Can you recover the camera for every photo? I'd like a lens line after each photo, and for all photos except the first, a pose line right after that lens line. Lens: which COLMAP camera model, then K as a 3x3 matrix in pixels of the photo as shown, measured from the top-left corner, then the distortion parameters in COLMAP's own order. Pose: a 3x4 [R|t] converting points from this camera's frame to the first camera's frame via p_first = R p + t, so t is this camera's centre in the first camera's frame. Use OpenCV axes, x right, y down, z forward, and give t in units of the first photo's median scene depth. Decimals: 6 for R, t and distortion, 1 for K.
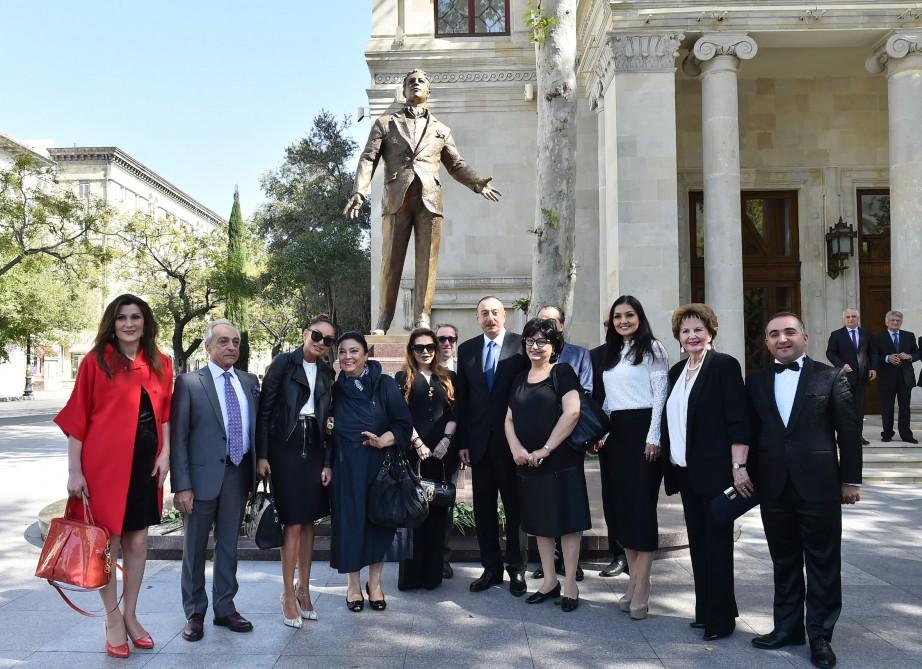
lens RADIAL K [[733.2, 0, 444.1], [0, 733.2, 346.0], [0, 0, 1]] dist [-0.006685, -0.004344]
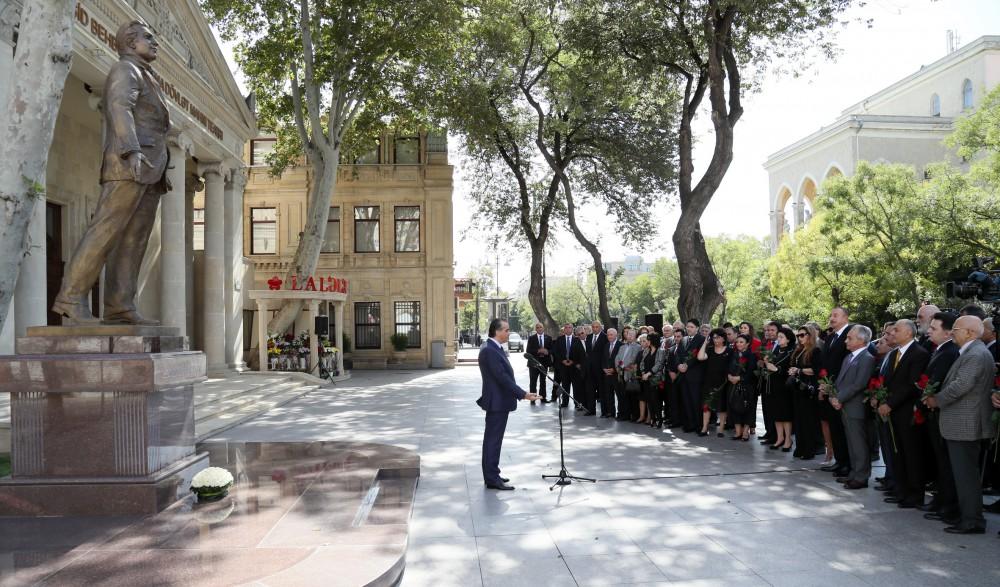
lens RADIAL K [[679.1, 0, 499.8], [0, 679.1, 324.2], [0, 0, 1]] dist [-0.002455, -0.001006]
pose [[-0.105651, 0.016991, 0.994258, -0.523169], [-0.012537, 0.999752, -0.018417, -0.003369], [-0.994324, -0.014411, -0.105412, 0.384789]]
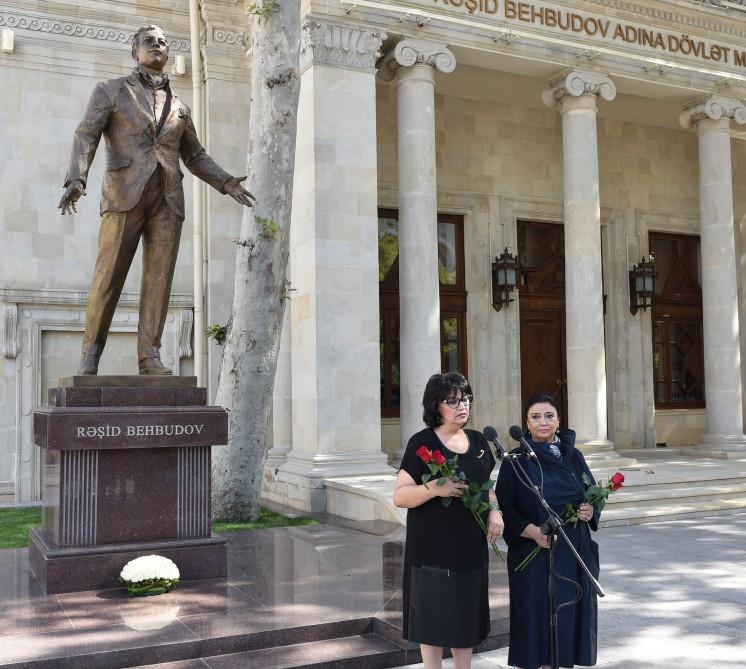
lens RADIAL K [[887.6, 0, 373.0], [0, 887.6, 334.5], [0, 0, 1]] dist [-0.022672, -0.007484]
pose [[0.886790, 0.025720, 0.461456, -0.147056], [-0.006581, 0.999052, -0.043037, -0.010836], [-0.462126, 0.035128, 0.886118, 0.052990]]
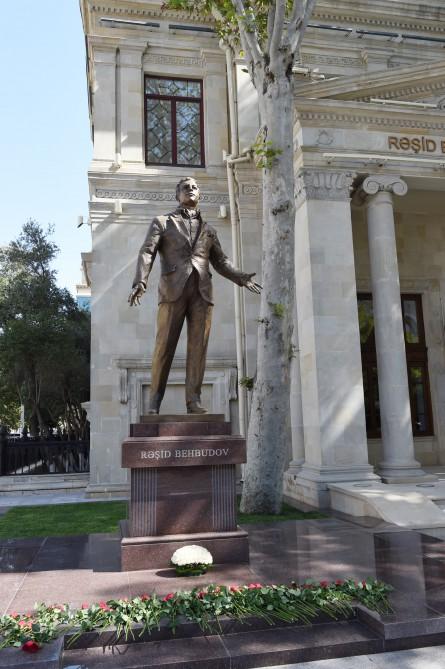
lens RADIAL K [[560.2, 0, 222.5], [0, 560.2, 334.5], [0, 0, 1]] dist [-0.002987, -0.001002]
pose [[0.974443, 0.013472, 0.224229, -0.104691], [0.016264, 0.991349, -0.130242, -0.012776], [-0.224044, 0.130560, 0.965794, 0.105017]]
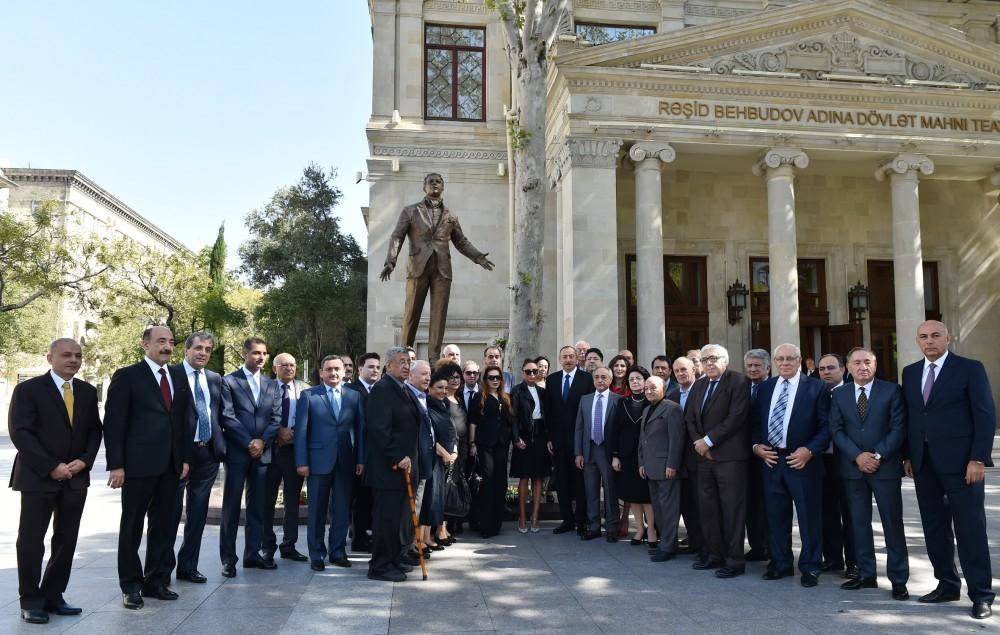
lens RADIAL K [[708.9, 0, 506.9], [0, 708.9, 330.1], [0, 0, 1]] dist [0.003039, 0.001121]
pose [[0.987241, 0.020710, 0.157878, -0.062468], [-0.011282, 0.998111, -0.060385, -0.003780], [-0.158830, 0.057833, 0.985611, -0.178459]]
